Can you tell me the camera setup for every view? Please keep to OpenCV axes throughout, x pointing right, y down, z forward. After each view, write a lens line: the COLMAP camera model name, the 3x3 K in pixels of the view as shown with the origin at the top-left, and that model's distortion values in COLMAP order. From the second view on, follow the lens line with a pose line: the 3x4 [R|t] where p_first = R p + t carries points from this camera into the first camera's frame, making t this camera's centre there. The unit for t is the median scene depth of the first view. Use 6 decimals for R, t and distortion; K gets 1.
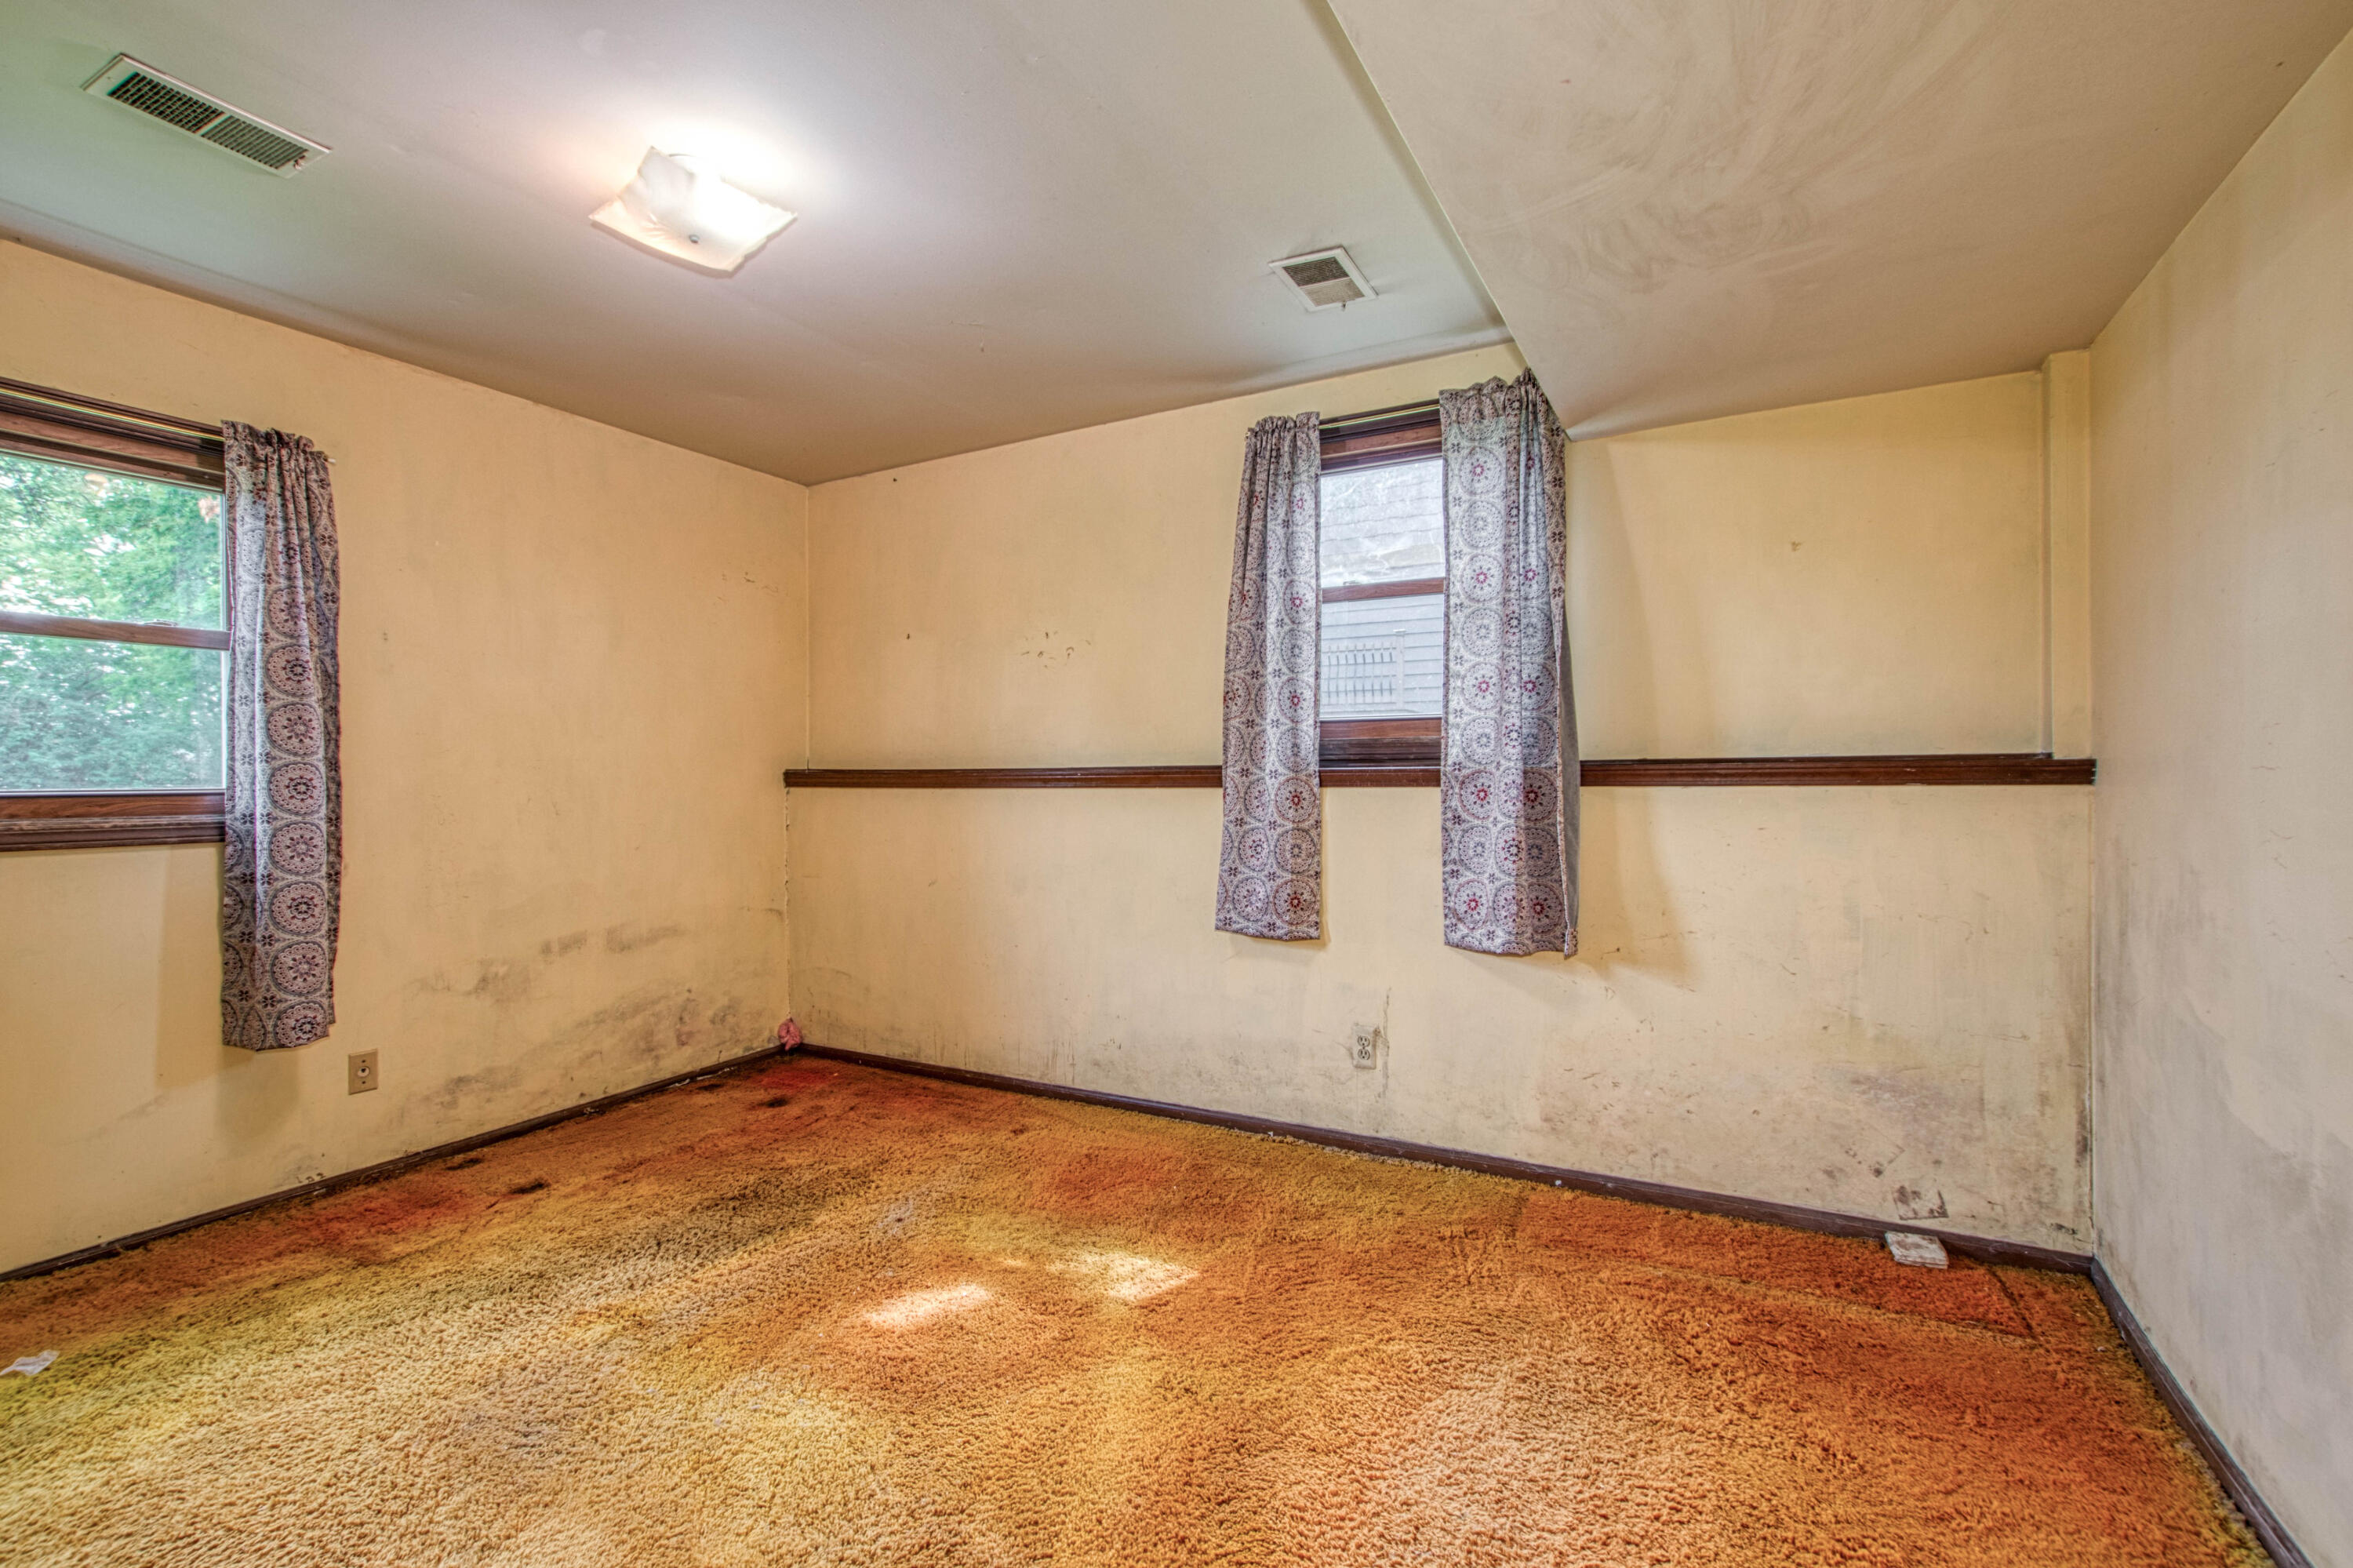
lens RADIAL K [[1026.5, 0, 1176.5], [0, 1026.5, 784.0], [0, 0, 1]] dist [-0.000962, 0.000536]
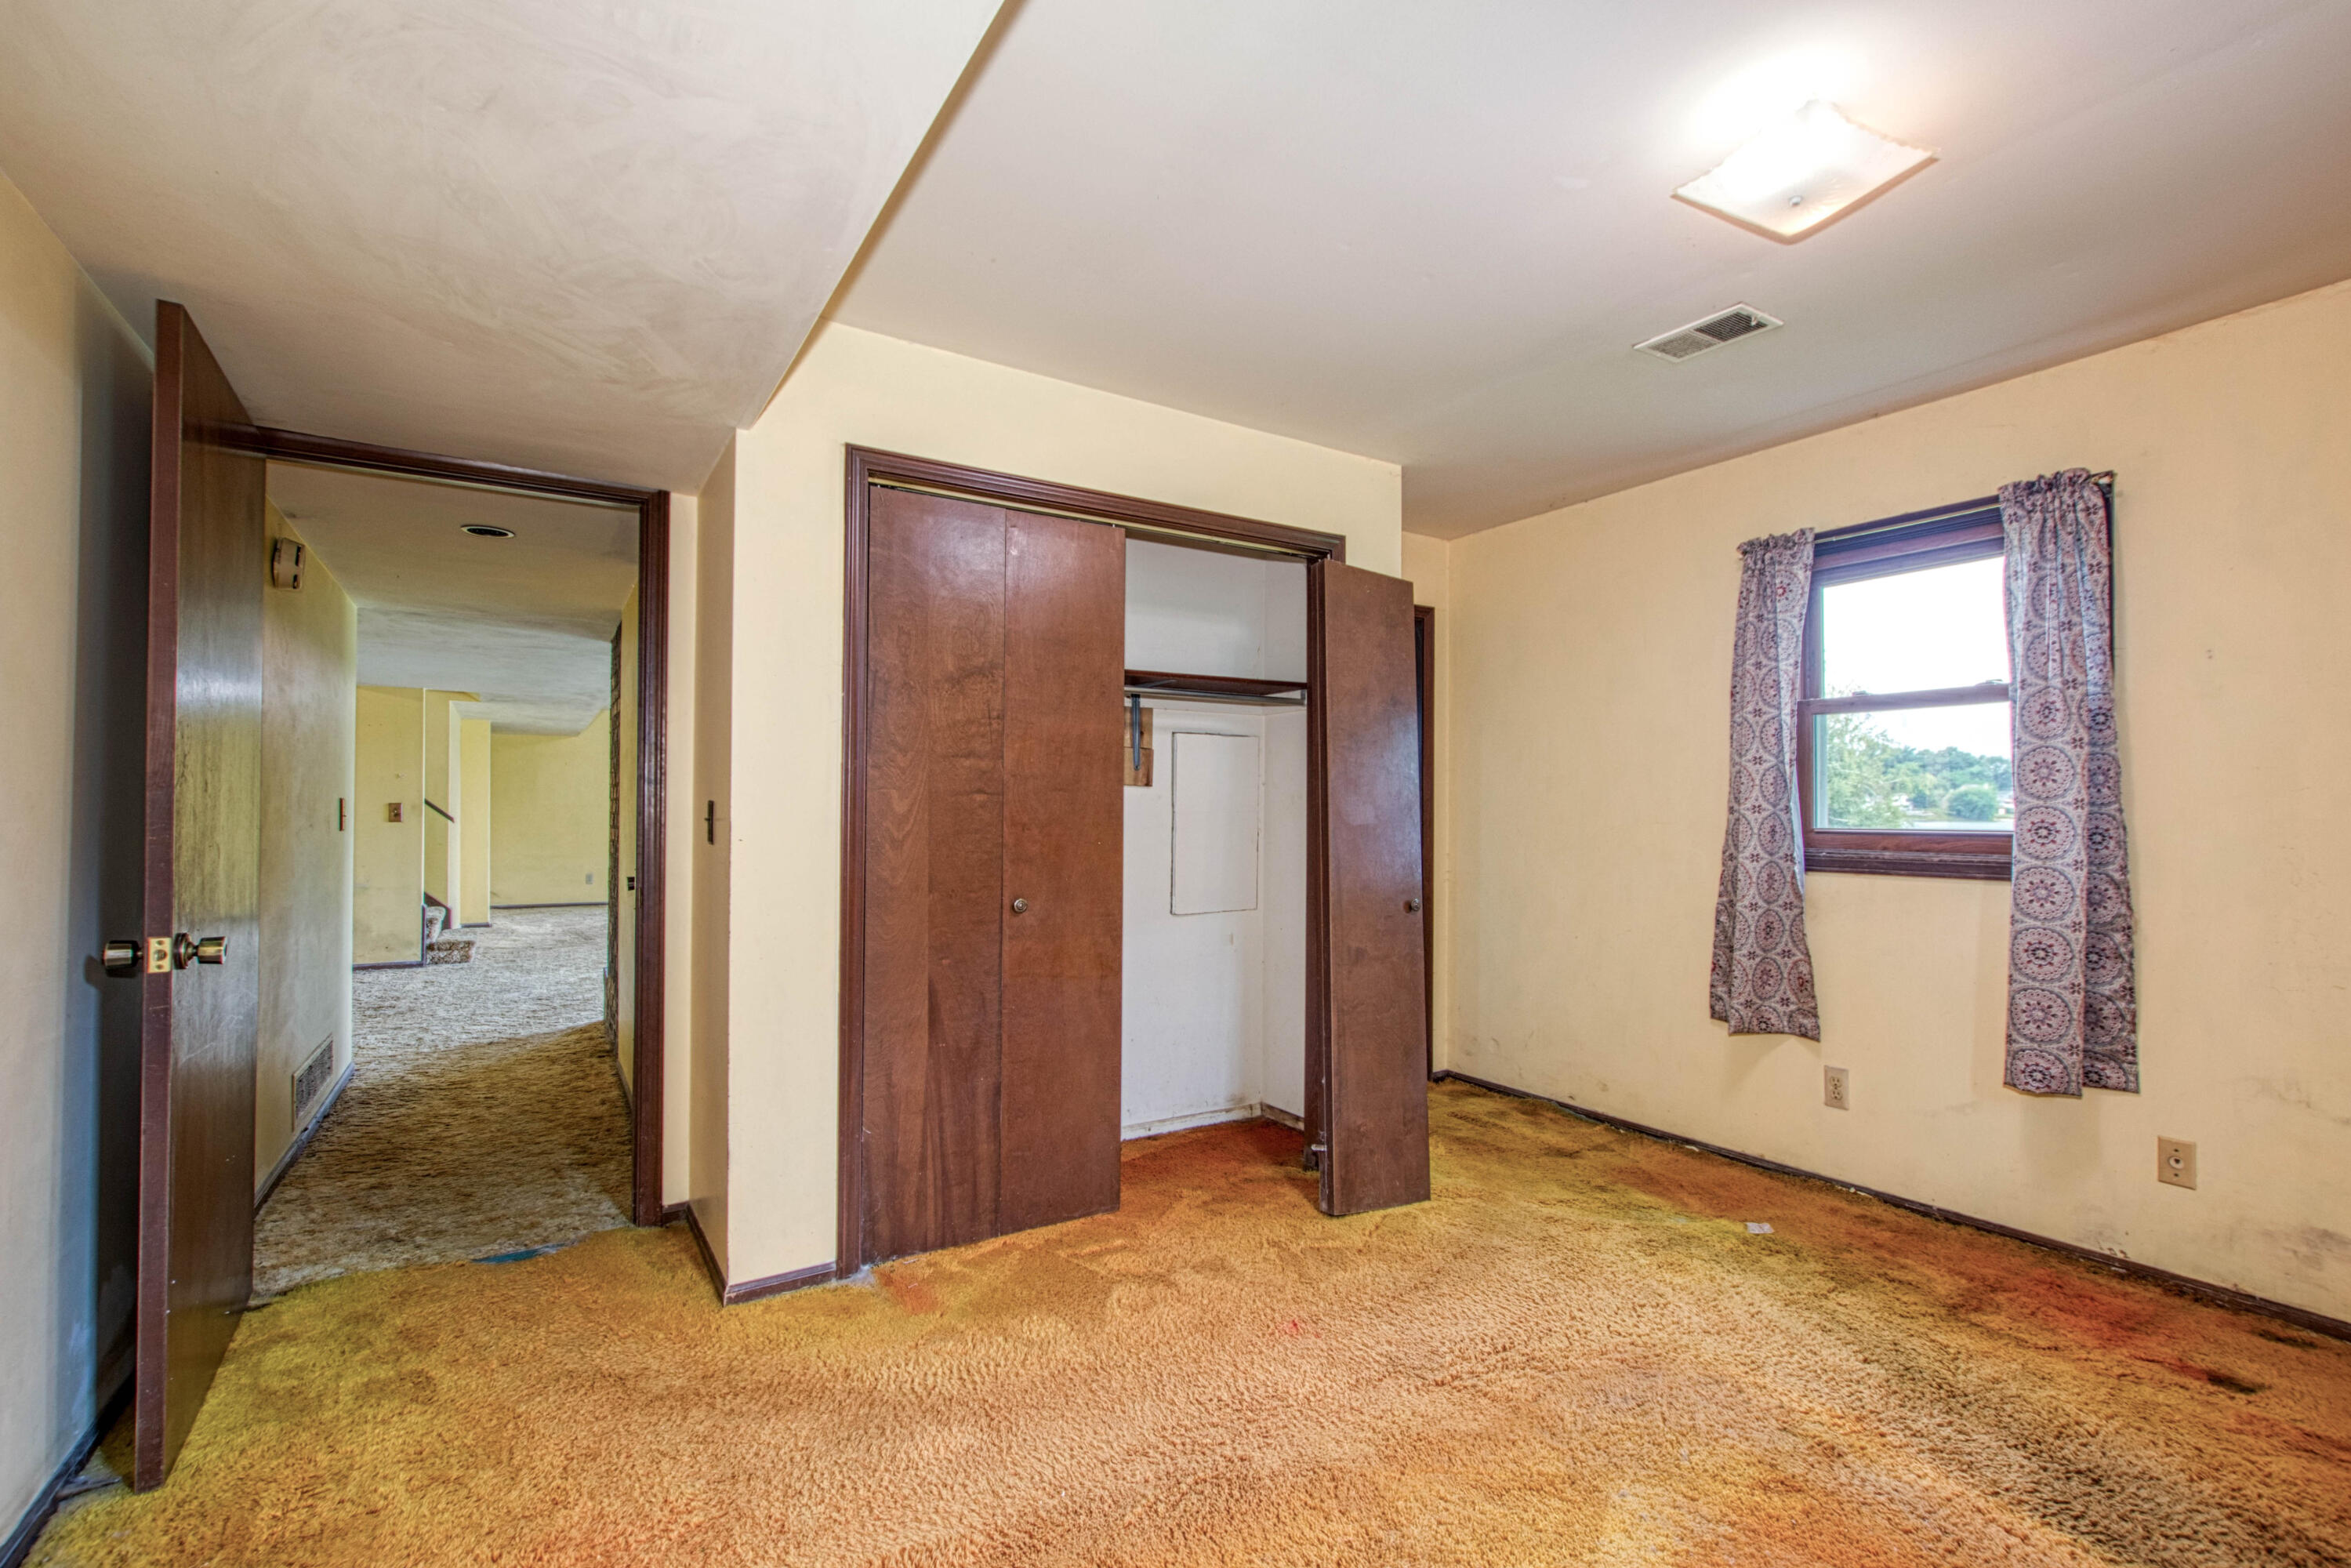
lens RADIAL K [[1025.7, 0, 1175.5], [0, 1025.7, 784.0], [0, 0, 1]] dist [-0.000962, 0.000536]
pose [[-0.488702, -0.021849, -0.872177, 0.424962], [-0.006889, 0.999752, -0.021184, -0.016173], [0.872424, -0.004344, -0.488731, 0.765128]]
